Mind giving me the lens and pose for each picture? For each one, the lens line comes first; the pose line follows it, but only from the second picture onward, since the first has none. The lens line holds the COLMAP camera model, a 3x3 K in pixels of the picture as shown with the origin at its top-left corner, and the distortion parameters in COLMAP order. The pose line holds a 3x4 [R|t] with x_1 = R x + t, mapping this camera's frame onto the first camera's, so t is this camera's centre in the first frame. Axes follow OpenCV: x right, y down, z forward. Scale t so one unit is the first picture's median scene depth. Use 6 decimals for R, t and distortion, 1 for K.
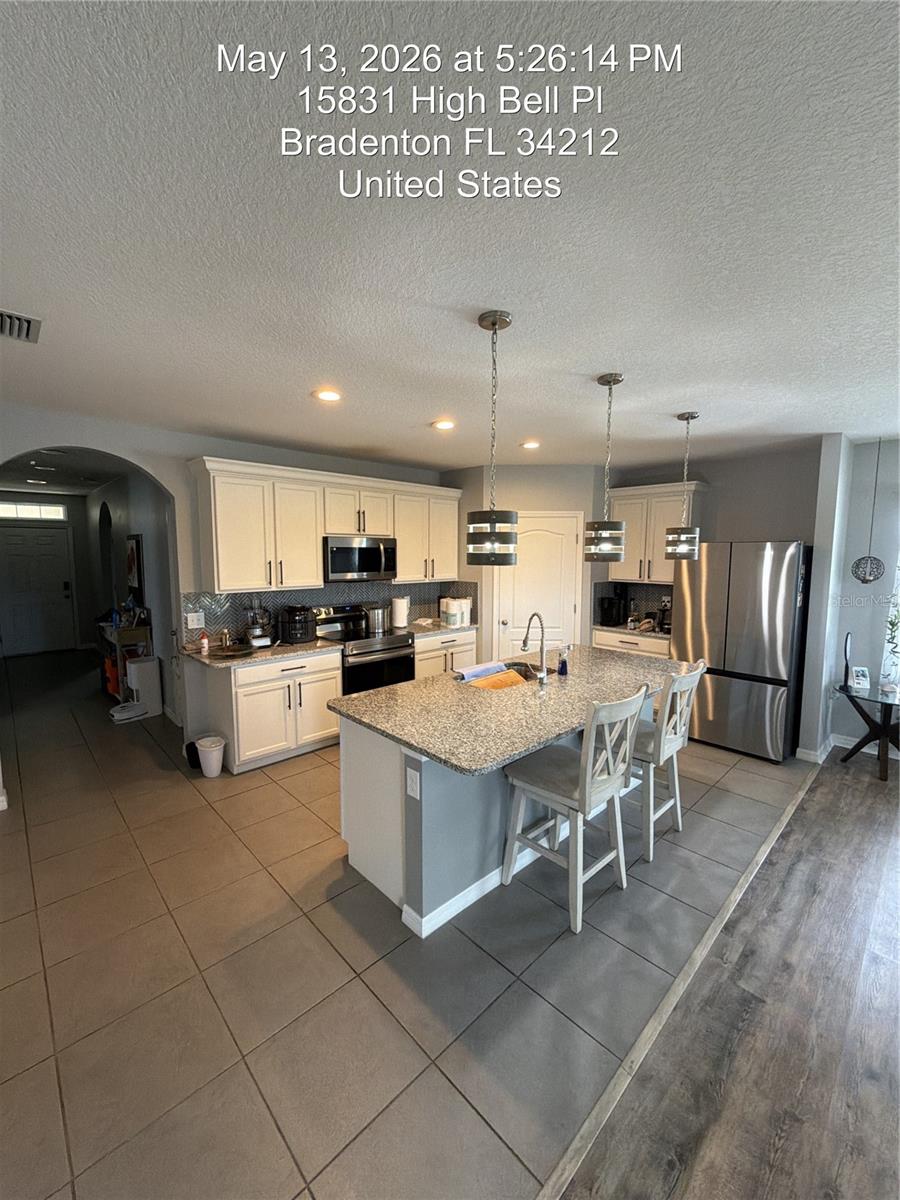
lens RADIAL K [[481.7, 0, 447.8], [0, 481.7, 600.1], [0, 0, 1]] dist [-0.002394, -0.000146]
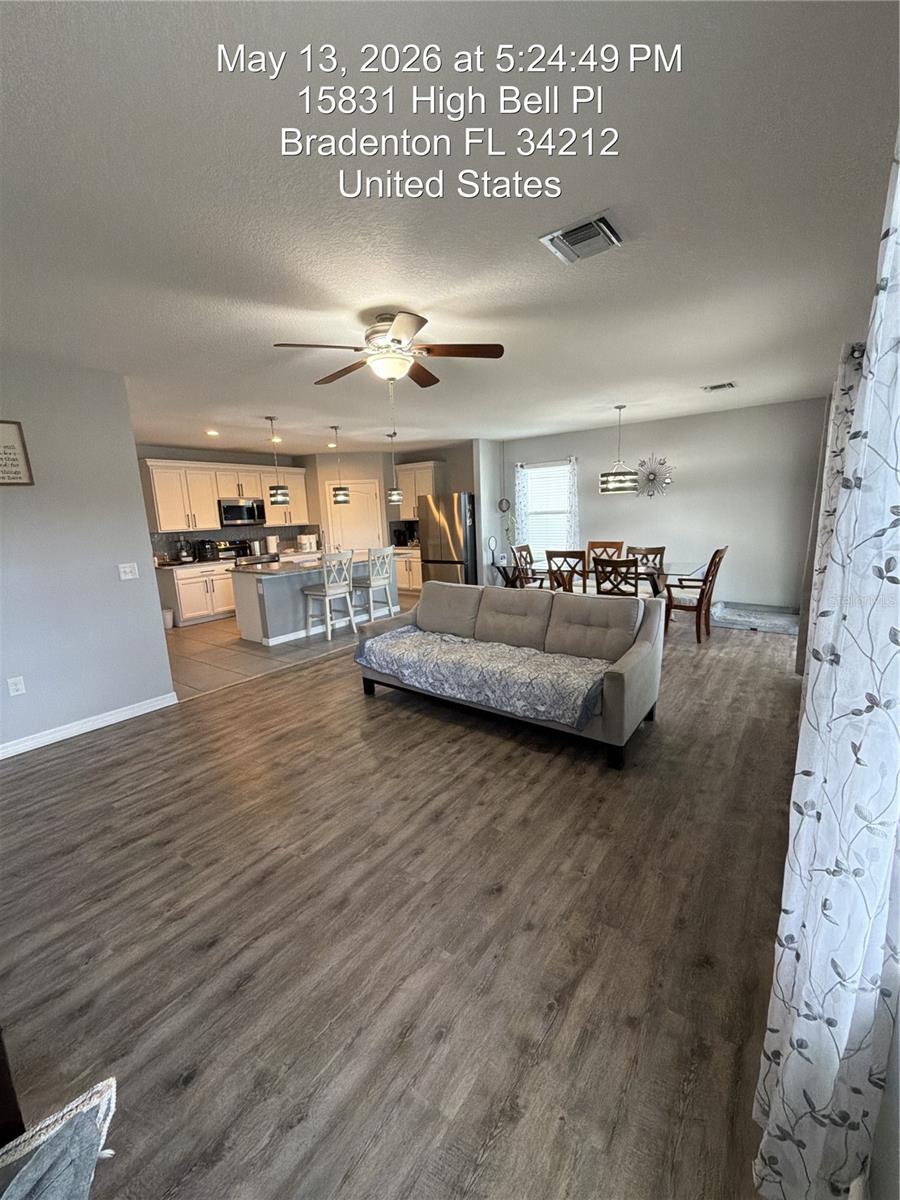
lens RADIAL K [[481.7, 0, 452.9], [0, 481.7, 602.2], [0, 0, 1]] dist [-0.002394, -0.000146]
pose [[0.982235, -0.076663, 0.171283, 0.243899], [0.063193, 0.994564, 0.082763, 0.141949], [-0.176697, -0.070469, 0.981739, -0.865102]]
